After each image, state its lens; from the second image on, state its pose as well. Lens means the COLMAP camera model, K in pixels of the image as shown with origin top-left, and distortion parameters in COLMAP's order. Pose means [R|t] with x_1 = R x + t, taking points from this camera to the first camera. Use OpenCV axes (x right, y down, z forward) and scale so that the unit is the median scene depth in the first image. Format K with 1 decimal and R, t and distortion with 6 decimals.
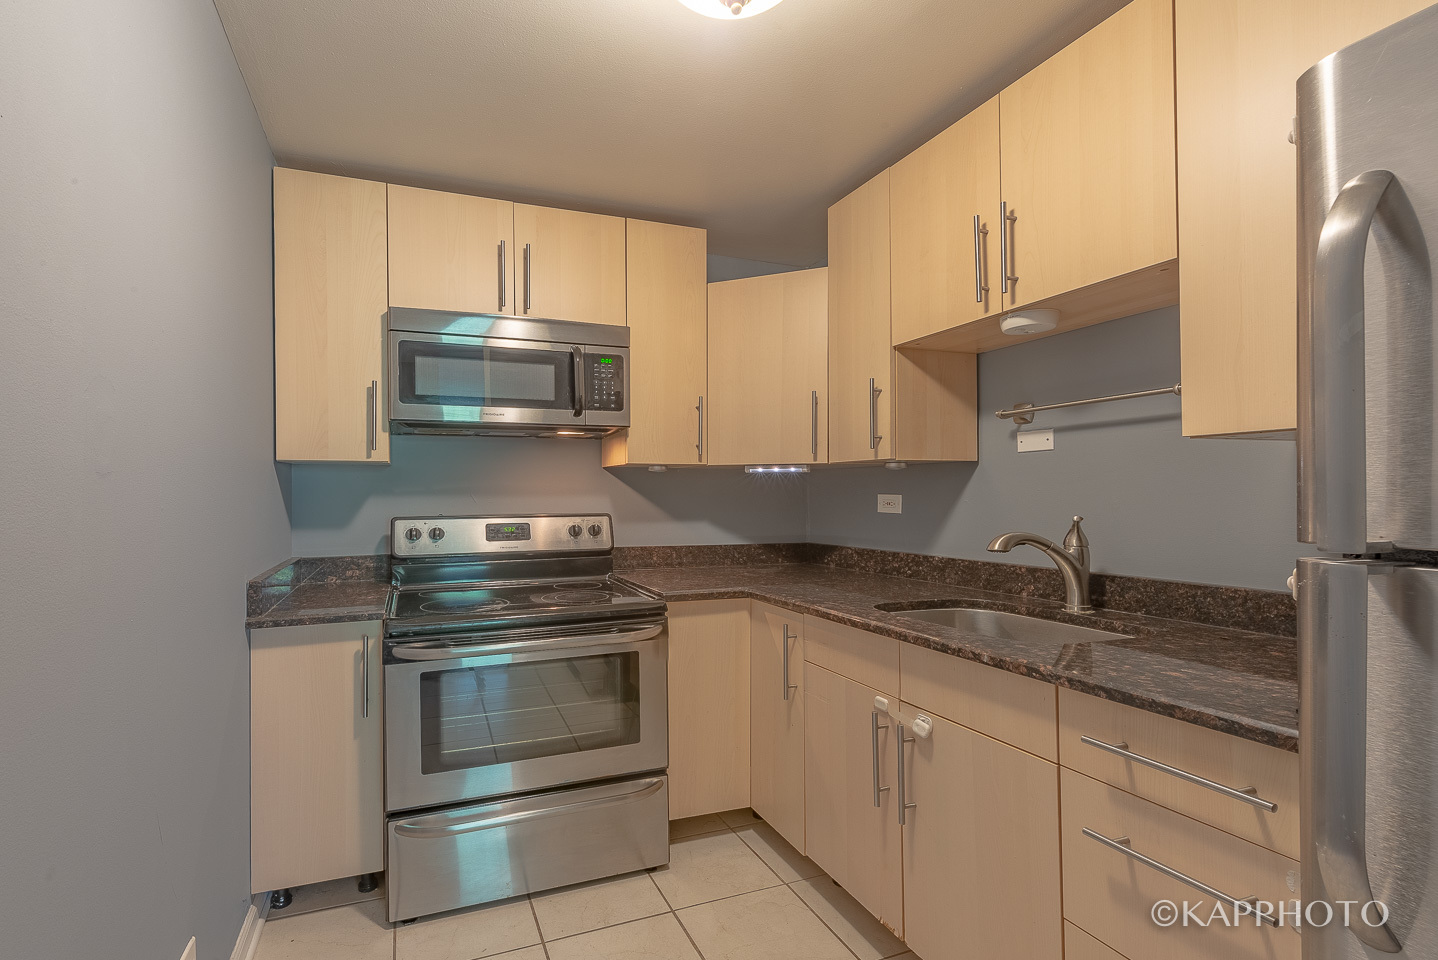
lens RADIAL K [[596.2, 0, 717.8], [0, 596.2, 489.8], [0, 0, 1]] dist [0.012939, -0.000308]
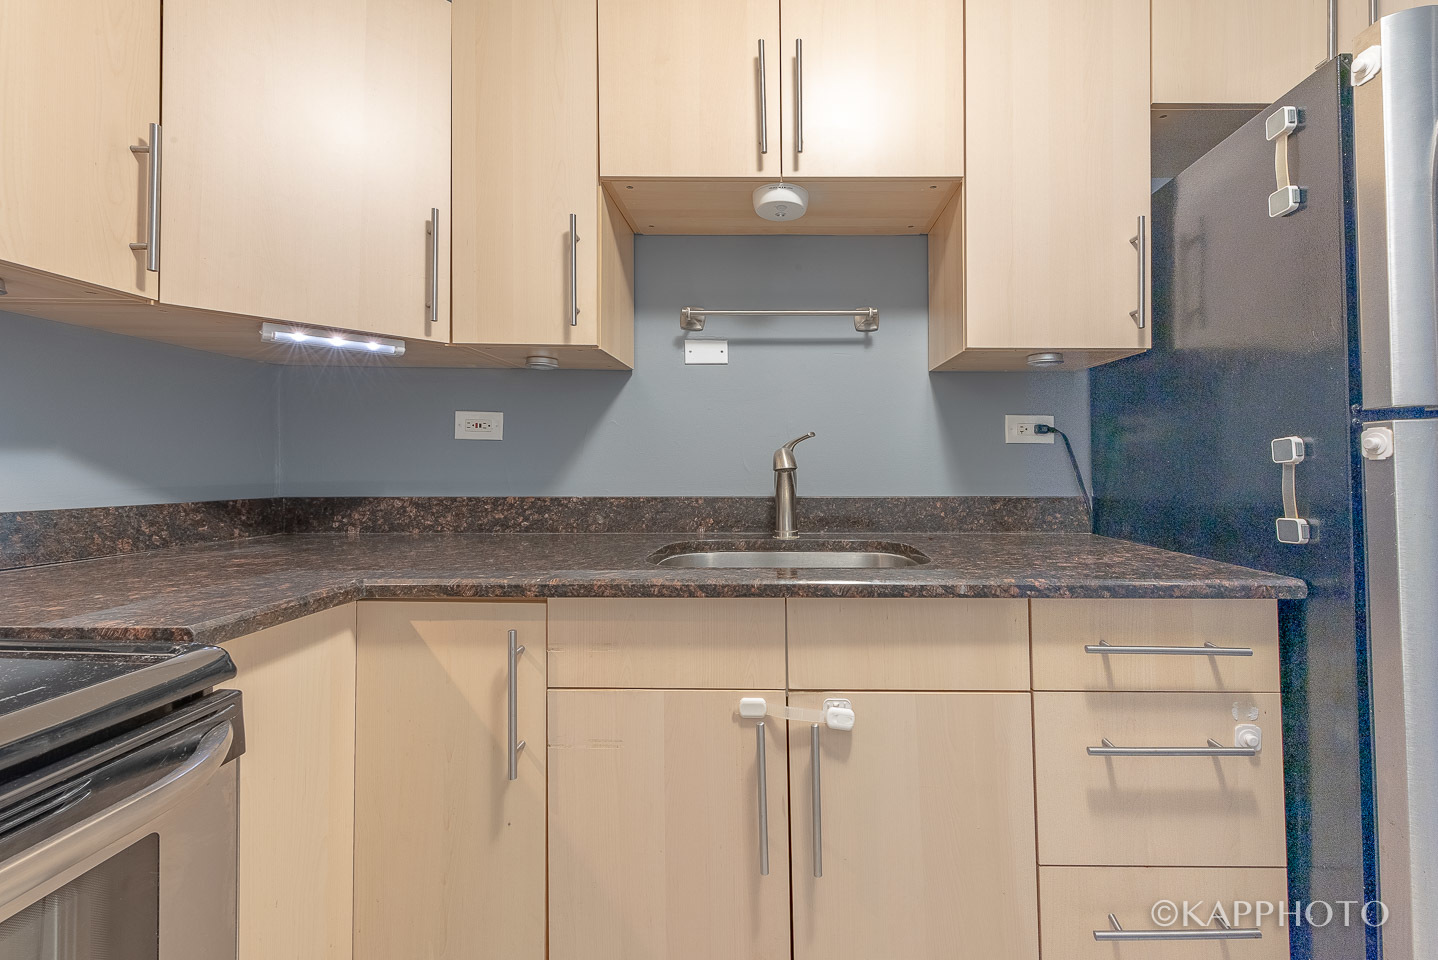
lens RADIAL K [[632.9, 0, 718.8], [0, 632.9, 455.4], [0, 0, 1]] dist [0.016353, -0.000168]
pose [[0.468869, 0.010336, 0.883207, -0.237909], [-0.013025, 0.999904, -0.004787, 0.063991], [-0.883171, -0.009259, 0.468959, 0.494937]]
